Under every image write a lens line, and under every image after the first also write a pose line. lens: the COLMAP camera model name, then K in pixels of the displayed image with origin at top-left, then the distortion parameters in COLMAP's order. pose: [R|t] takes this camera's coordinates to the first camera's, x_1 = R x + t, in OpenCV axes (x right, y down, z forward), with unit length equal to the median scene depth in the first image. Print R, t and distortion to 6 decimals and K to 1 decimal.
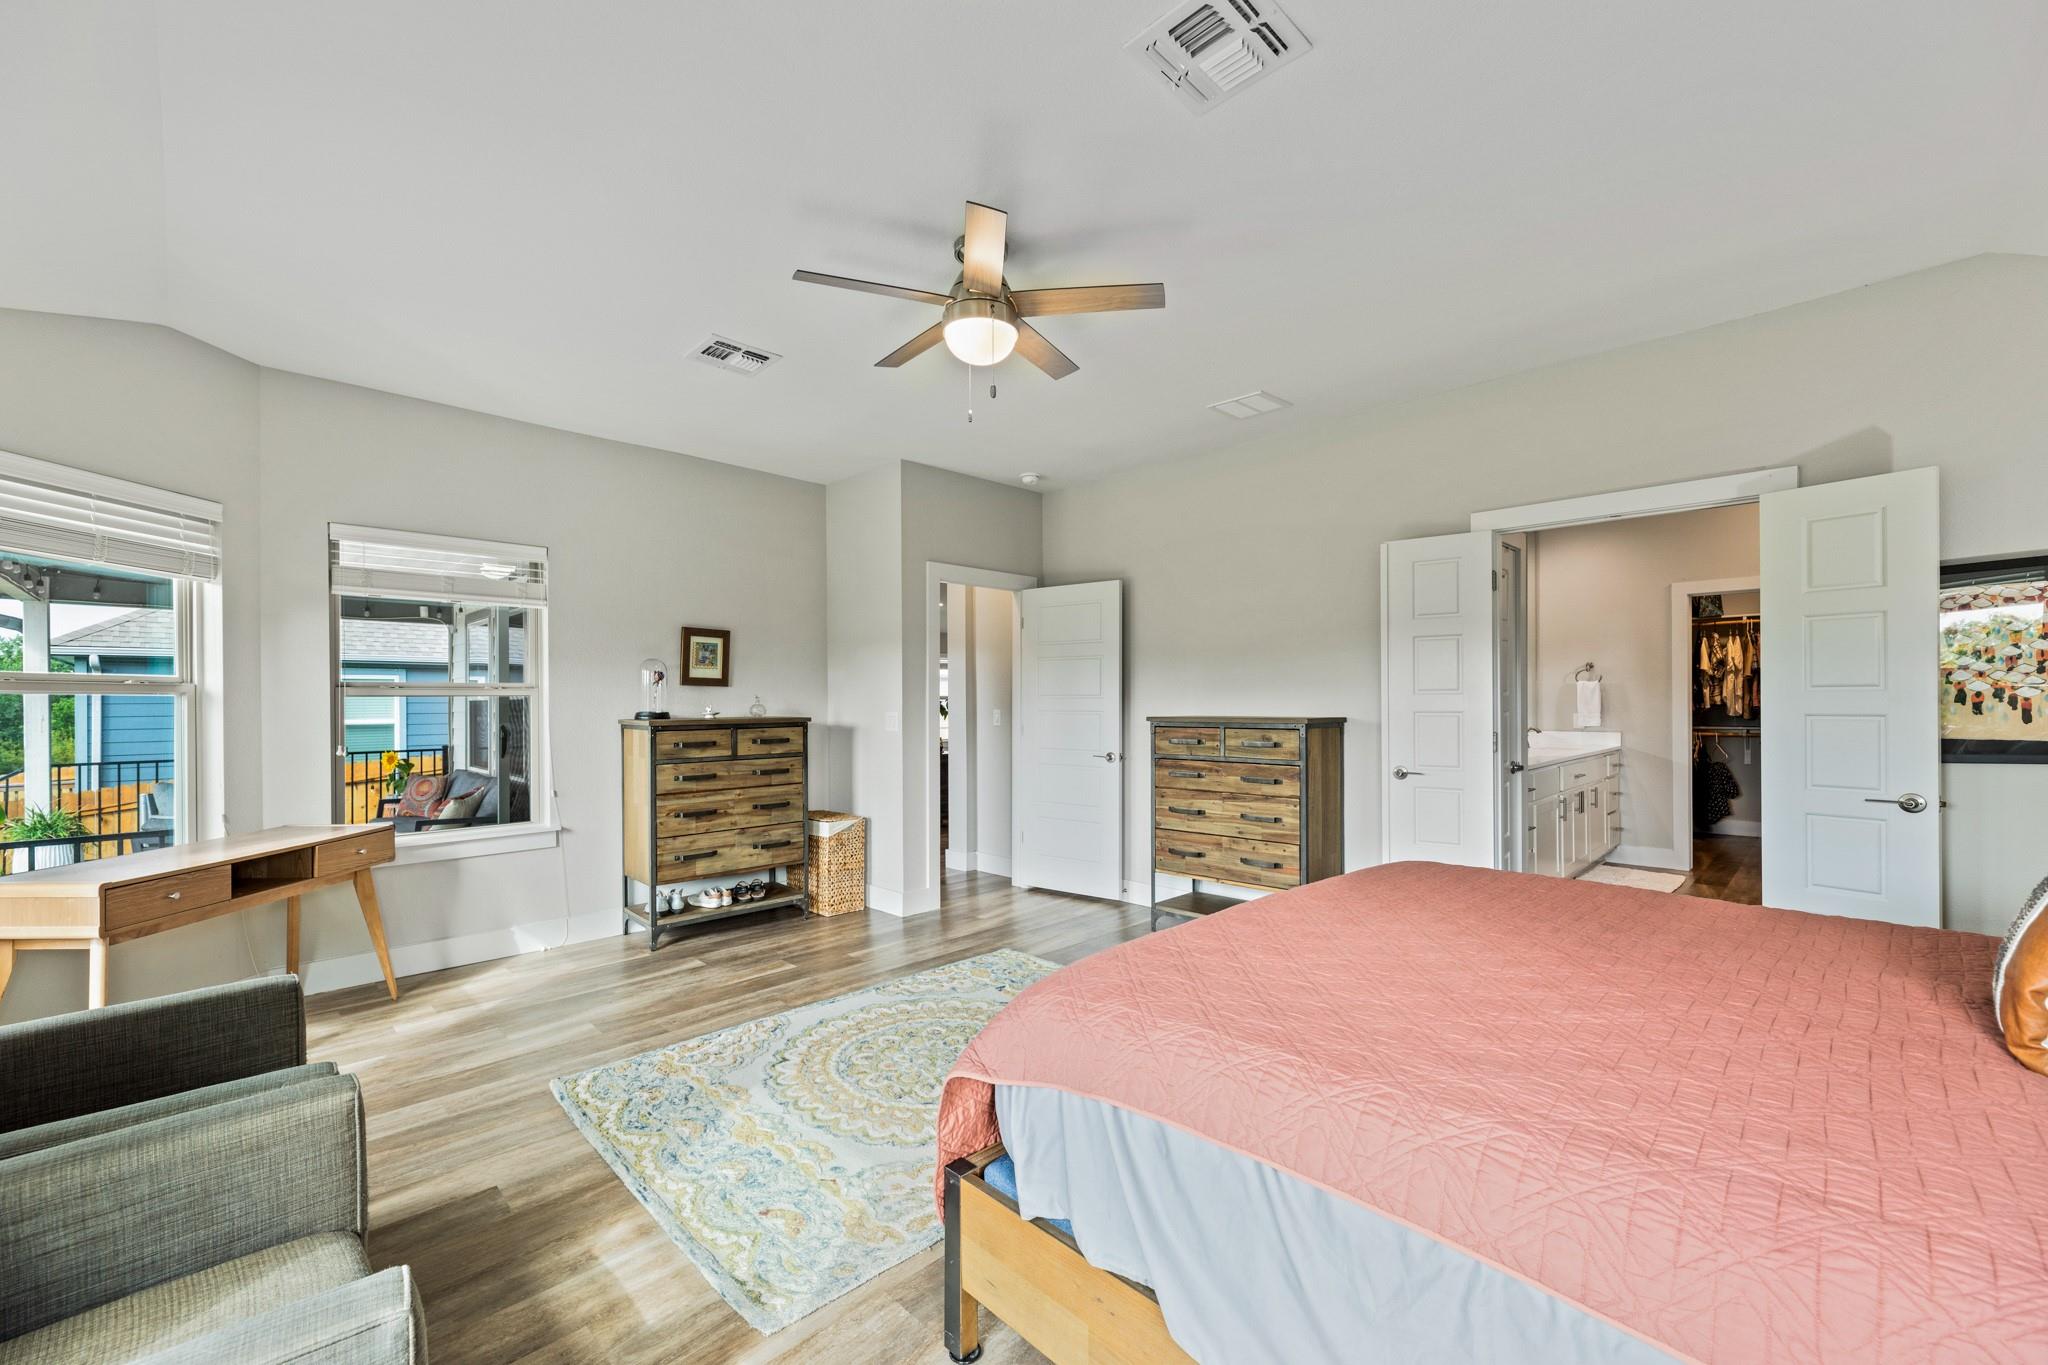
lens RADIAL K [[824.9, 0, 1007.0], [0, 824.9, 692.0], [0, 0, 1]] dist [0.001529, -0.000093]
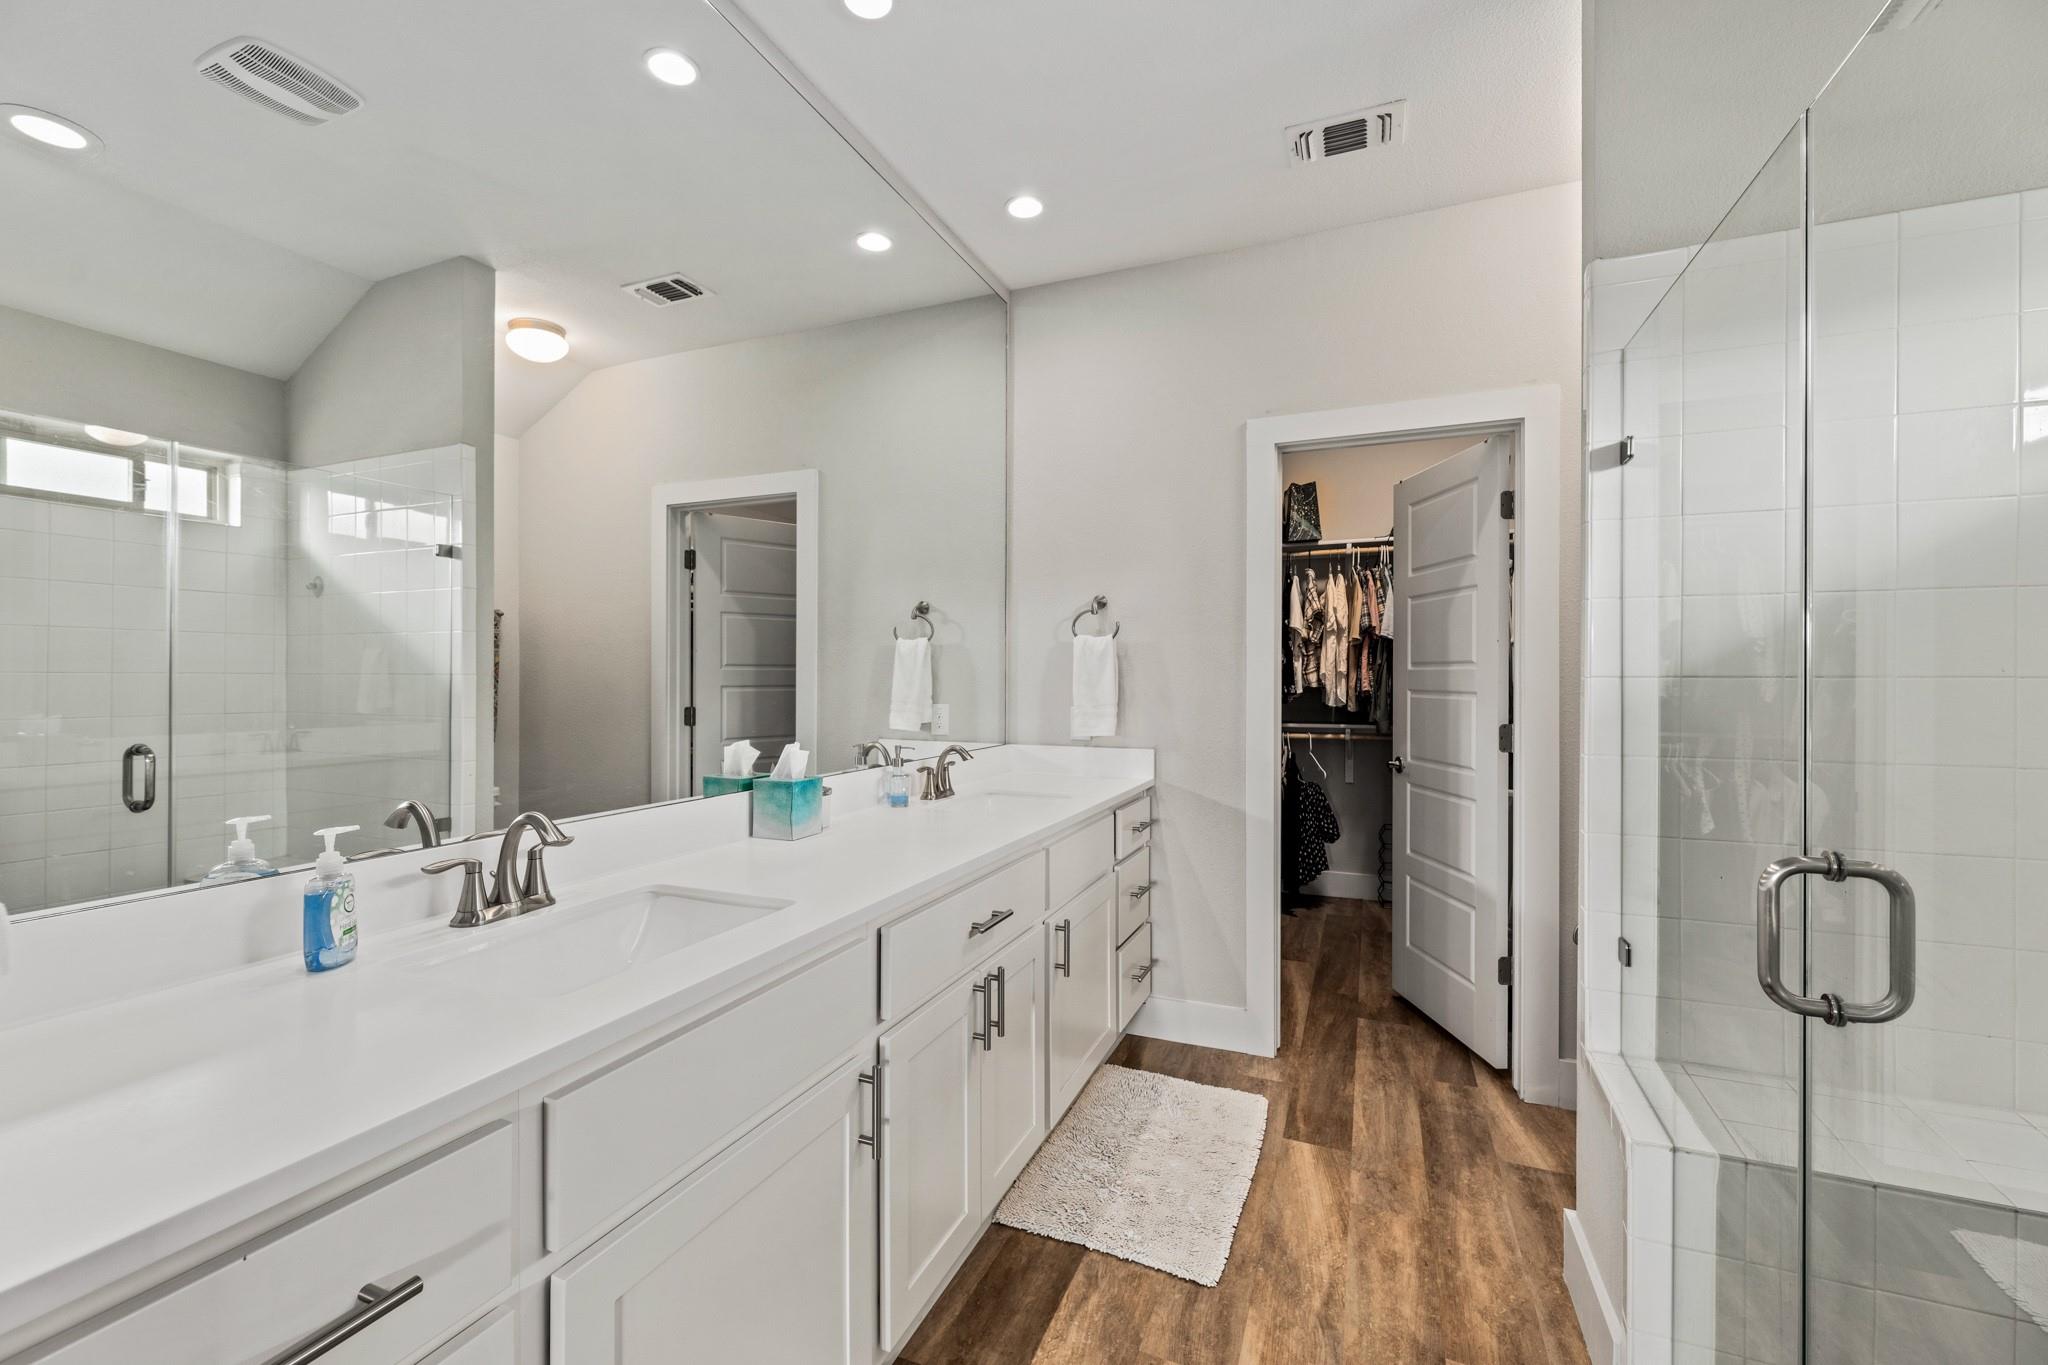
lens RADIAL K [[824.9, 0, 1033.7], [0, 824.9, 678.7], [0, 0, 1]] dist [0.001529, -0.000093]
pose [[0.918026, 0.005395, 0.396484, 0.445376], [-0.008932, 0.999935, 0.007076, 0.006472], [-0.396420, -0.010037, 0.918014, 0.540460]]
